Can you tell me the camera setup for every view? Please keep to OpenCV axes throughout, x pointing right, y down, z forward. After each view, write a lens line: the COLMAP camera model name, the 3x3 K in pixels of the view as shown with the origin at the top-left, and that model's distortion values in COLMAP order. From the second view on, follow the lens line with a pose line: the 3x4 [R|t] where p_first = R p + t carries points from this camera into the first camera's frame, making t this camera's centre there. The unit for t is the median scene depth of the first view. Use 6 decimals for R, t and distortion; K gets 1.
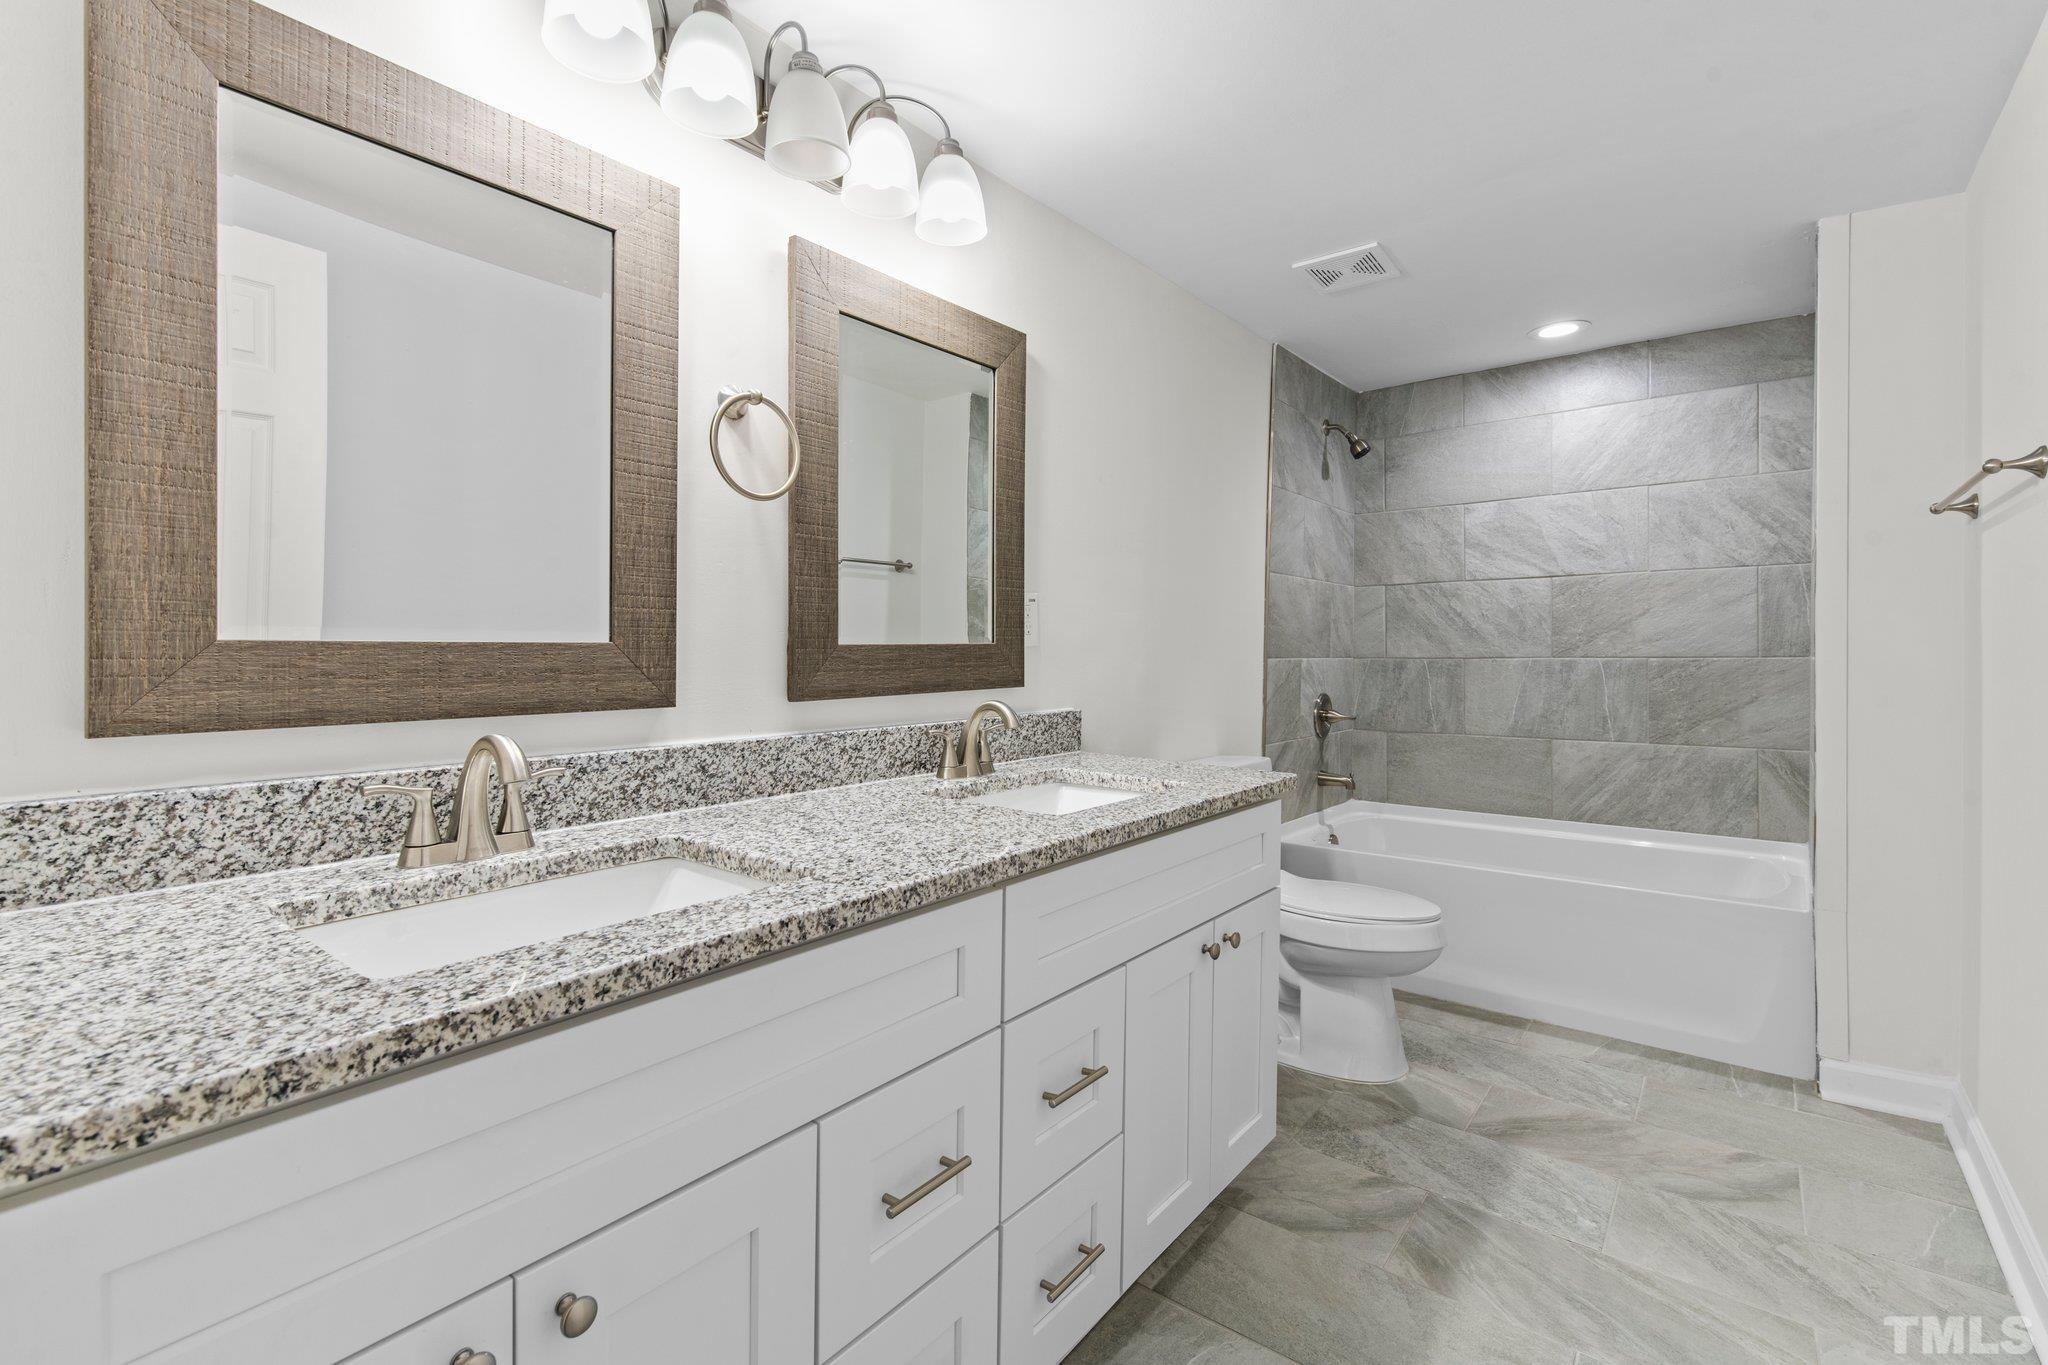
lens RADIAL K [[924.4, 0, 1021.9], [0, 924.4, 655.0], [0, 0, 1]] dist [-0.001674, -0.000251]
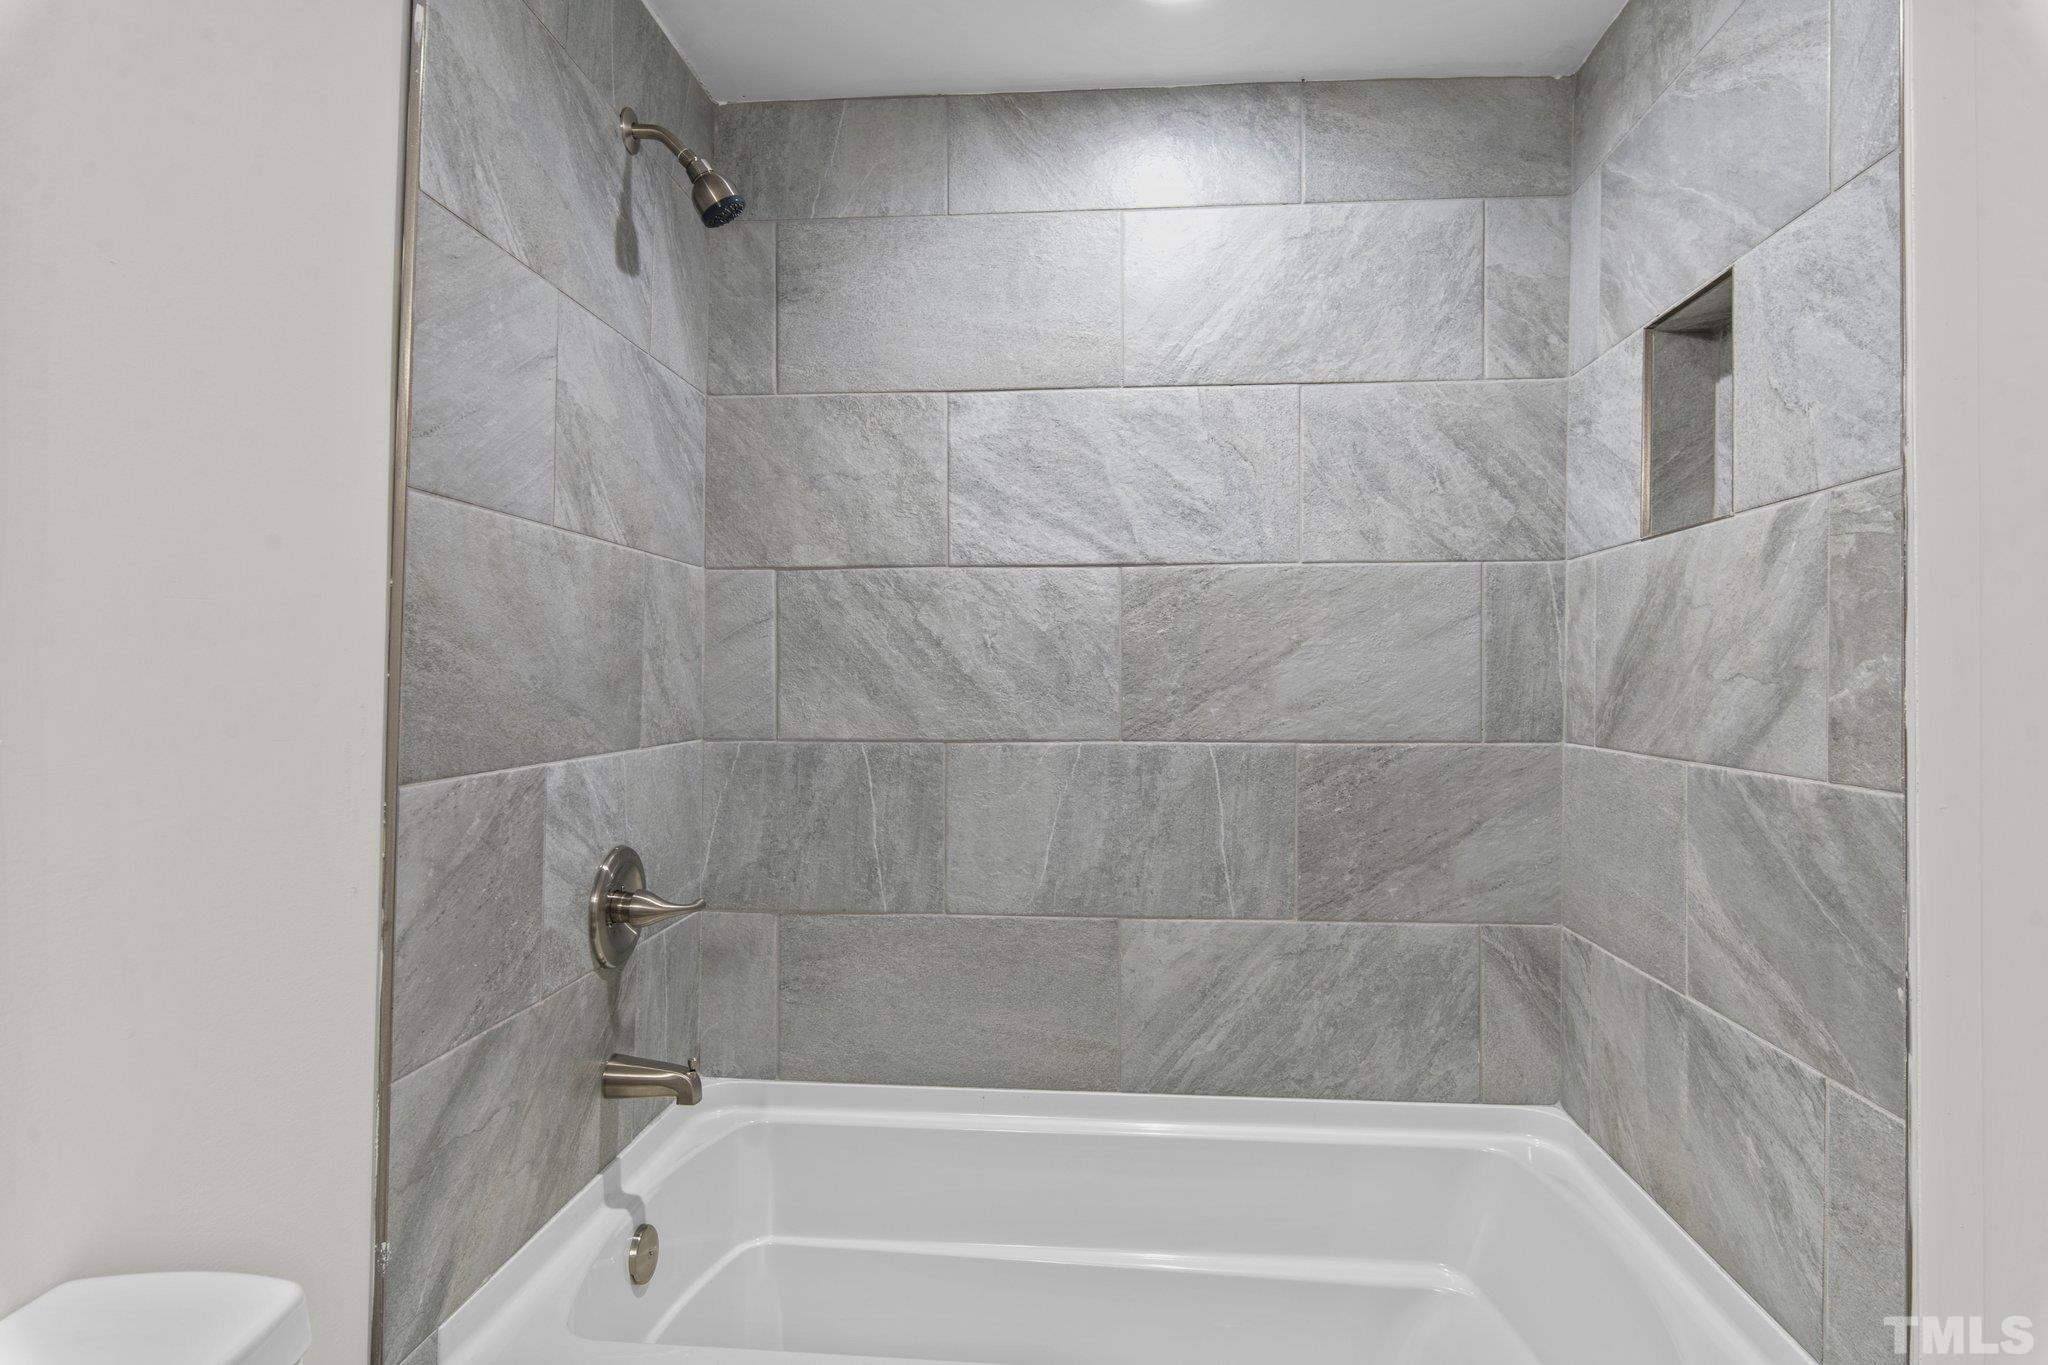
lens RADIAL K [[1190.7, 0, 1023.5], [0, 1190.7, 676.9], [0, 0, 1]] dist [0.000381, 0.000167]
pose [[0.830404, 0.003696, 0.557149, 0.205020], [-0.003970, 0.999992, -0.000716, -0.028842], [-0.557147, -0.001617, 0.830412, 0.540840]]
